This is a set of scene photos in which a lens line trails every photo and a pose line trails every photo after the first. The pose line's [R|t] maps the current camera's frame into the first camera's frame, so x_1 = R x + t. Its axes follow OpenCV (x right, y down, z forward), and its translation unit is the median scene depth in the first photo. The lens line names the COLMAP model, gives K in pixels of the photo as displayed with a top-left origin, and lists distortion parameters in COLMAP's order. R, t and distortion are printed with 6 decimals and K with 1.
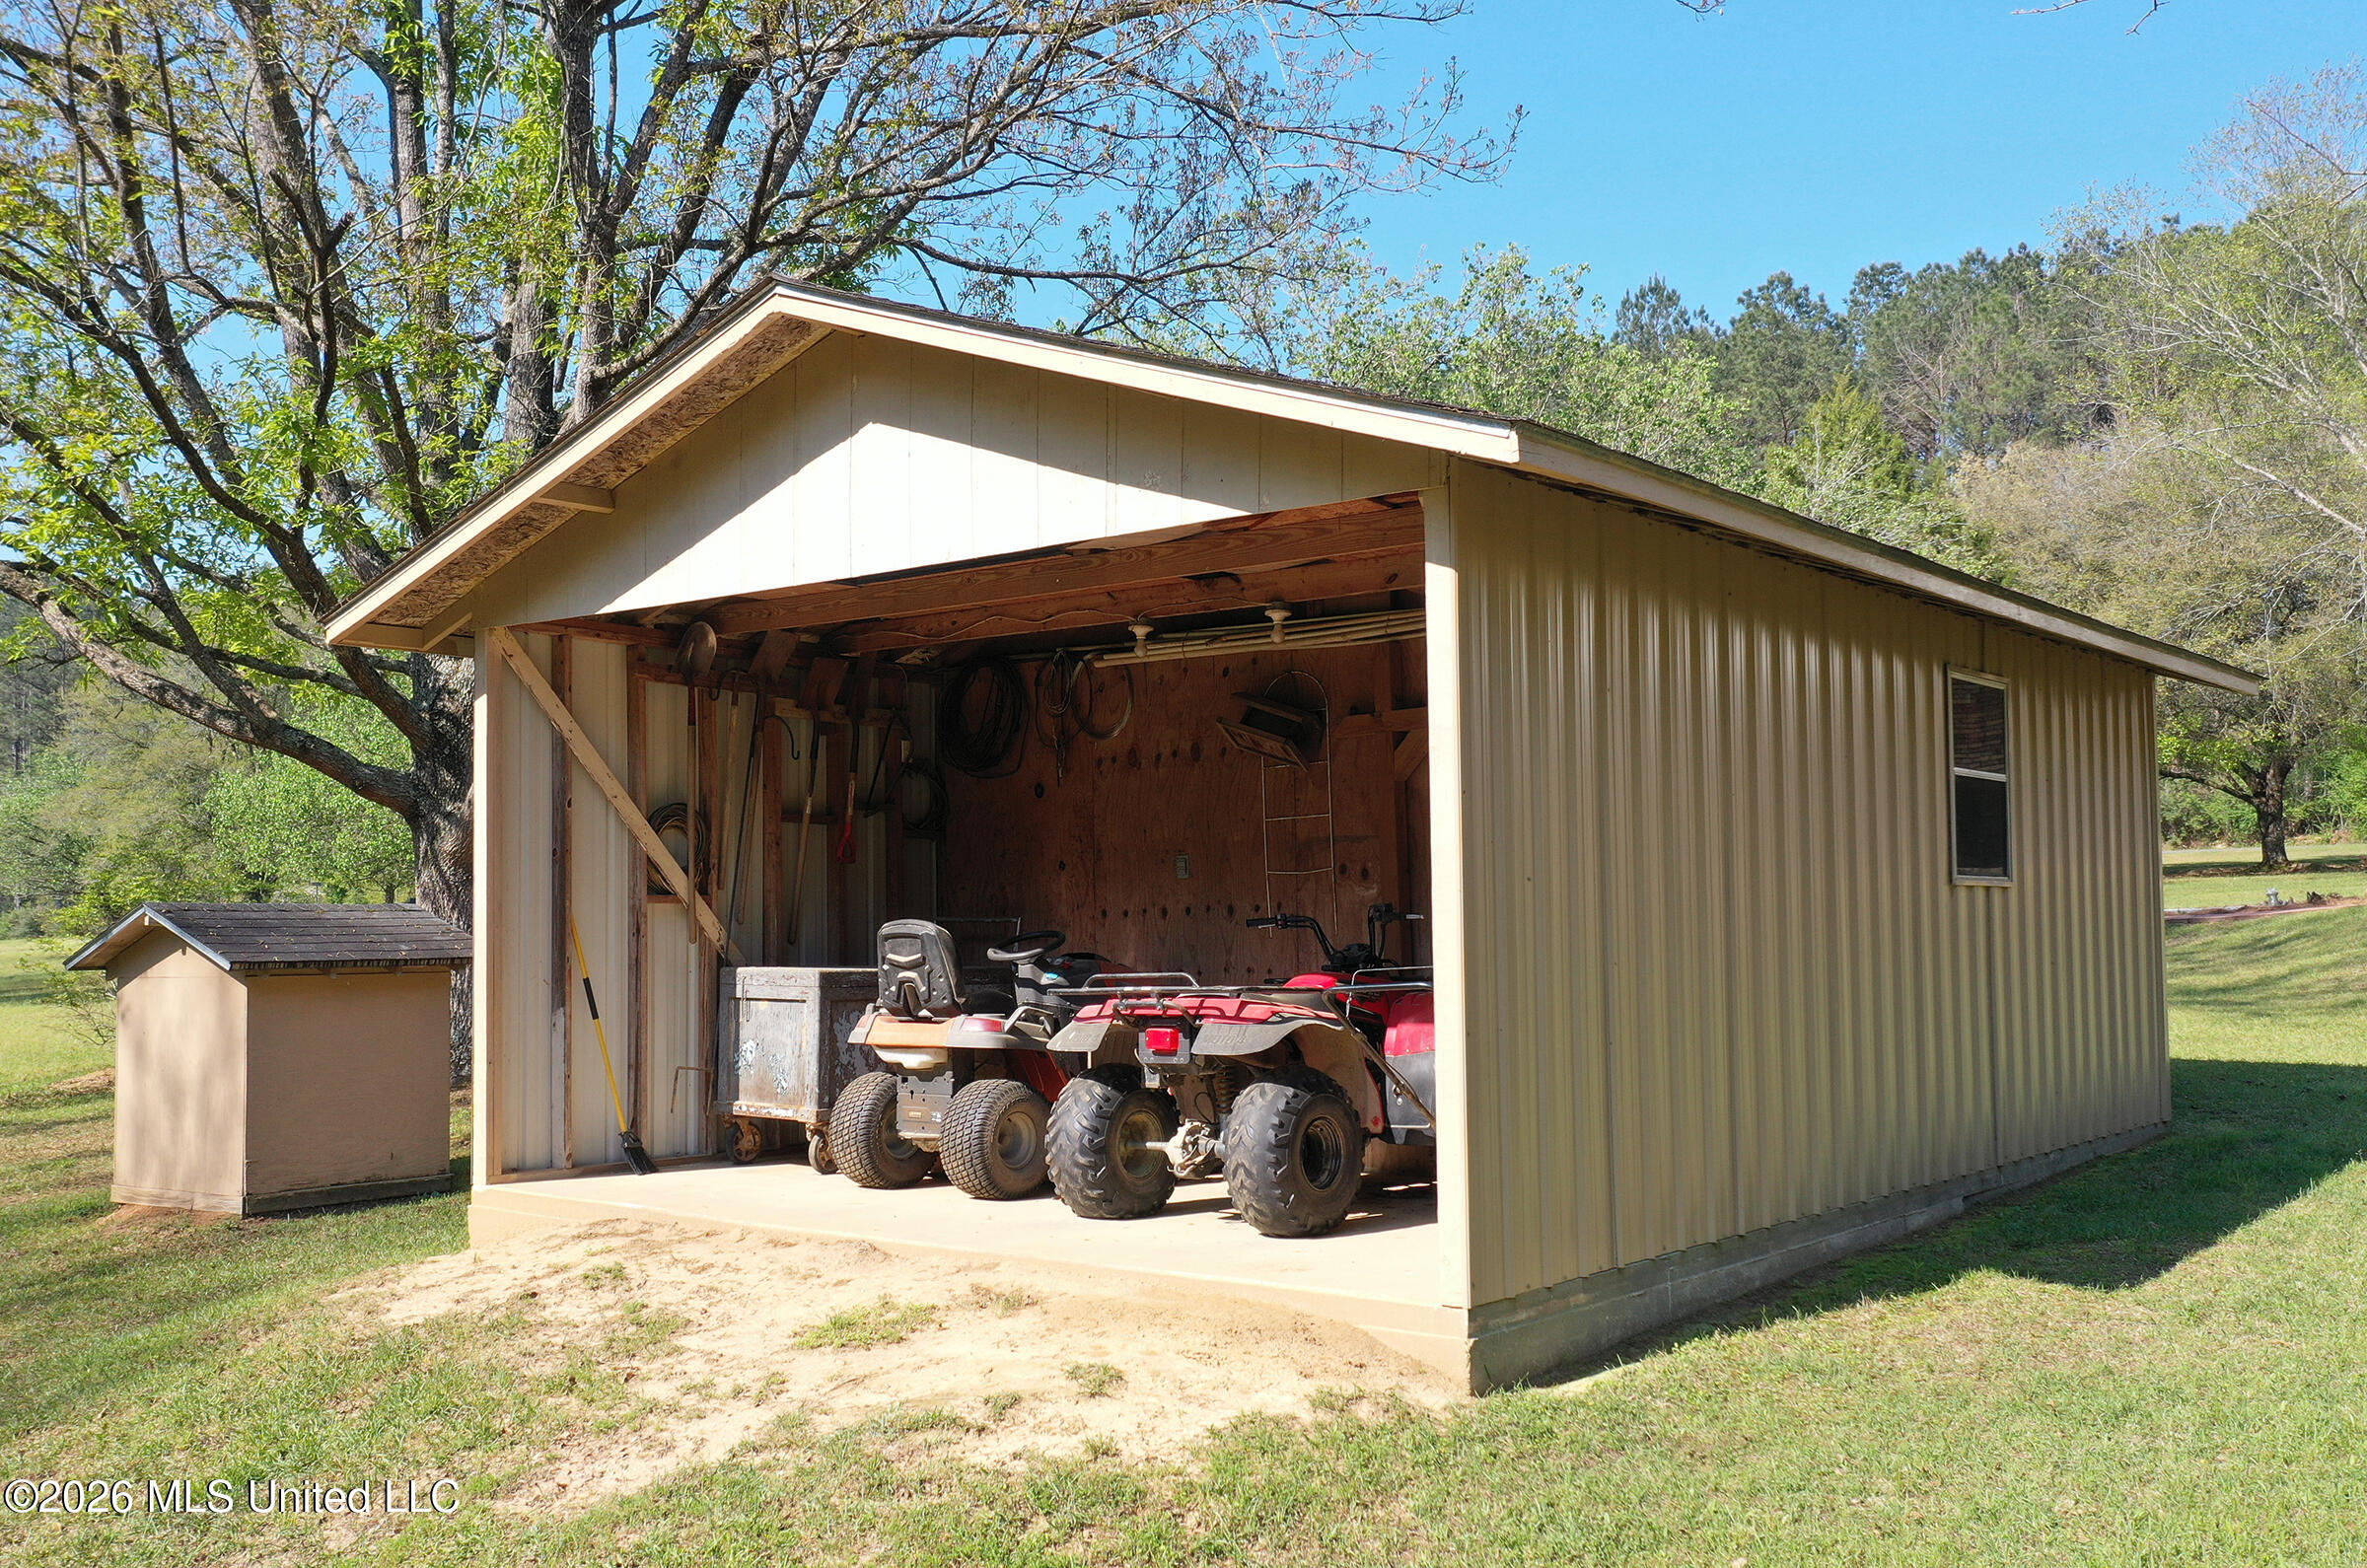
lens RADIAL K [[2200.8, 0, 1179.4], [0, 2200.8, 790.1], [0, 0, 1]] dist [0.014589, 0.000000]
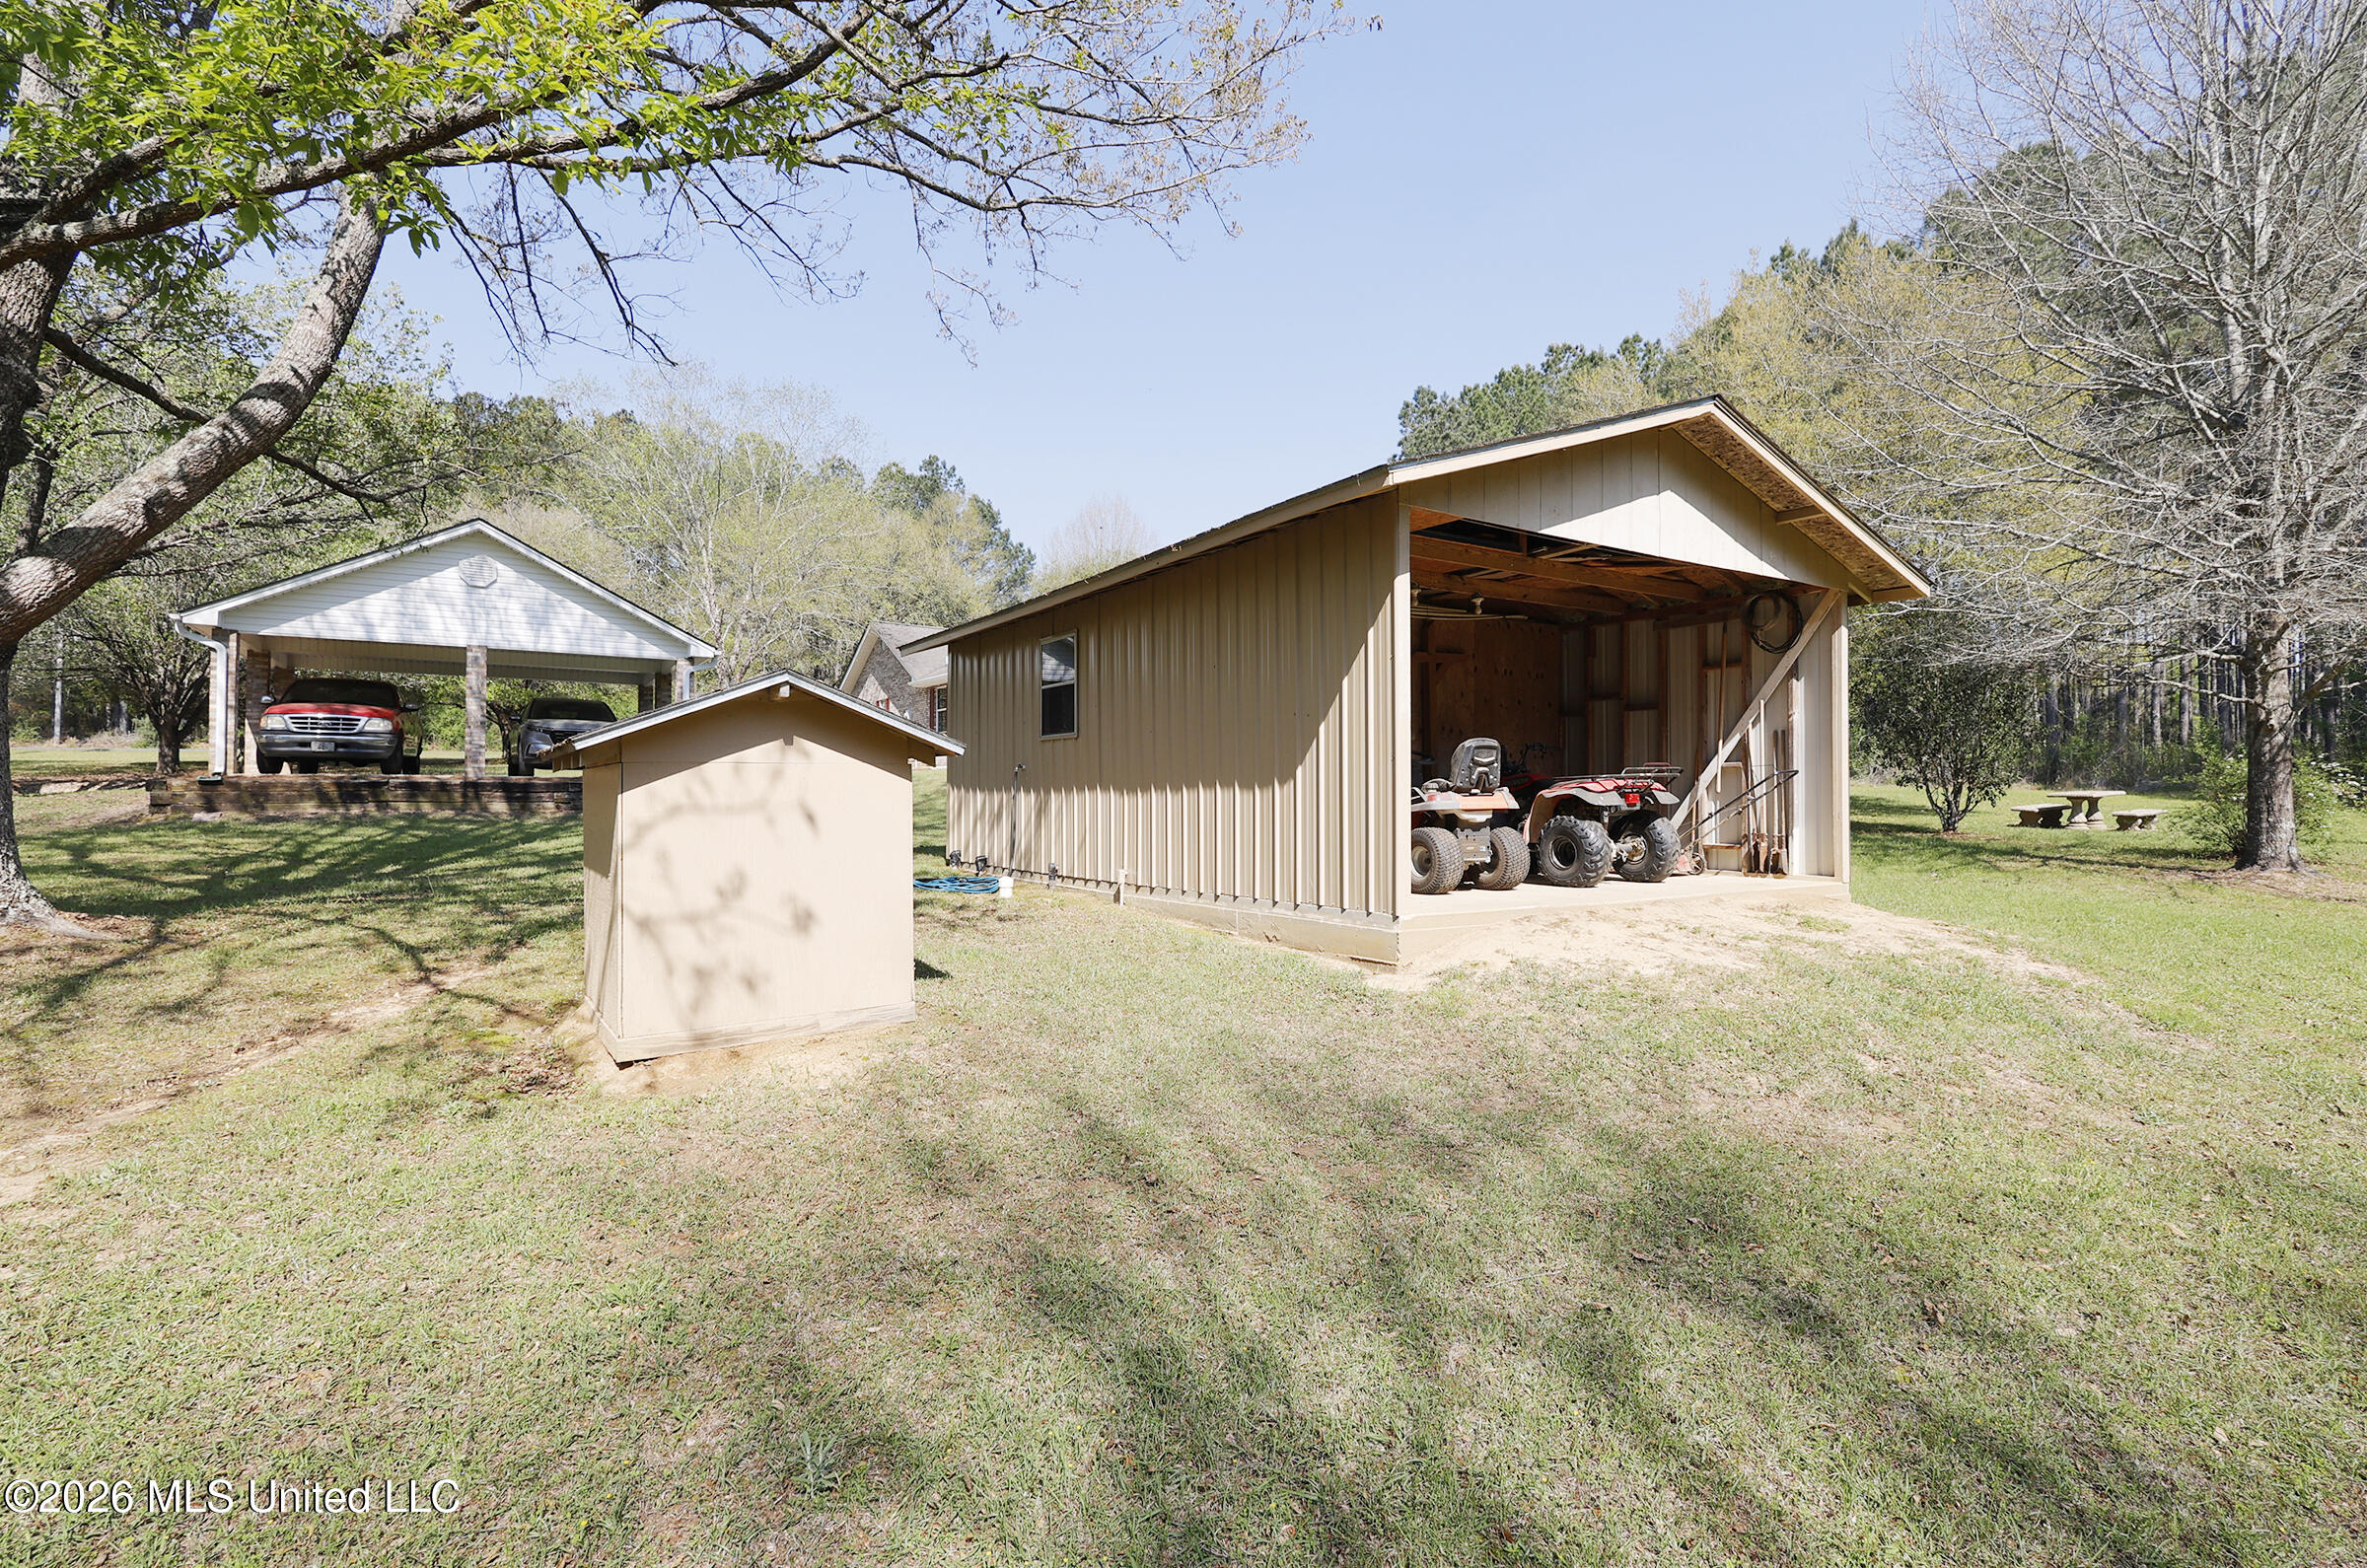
lens RADIAL K [[1087.9, 0, 1185.2], [0, 1087.9, 784.6], [0, 0, 1]] dist [0.000627, 0.000912]
pose [[0.329206, 0.017147, 0.944103, -1.036453], [-0.061070, 0.998128, 0.003167, 0.109651], [-0.942281, -0.058699, 0.329637, 0.948191]]
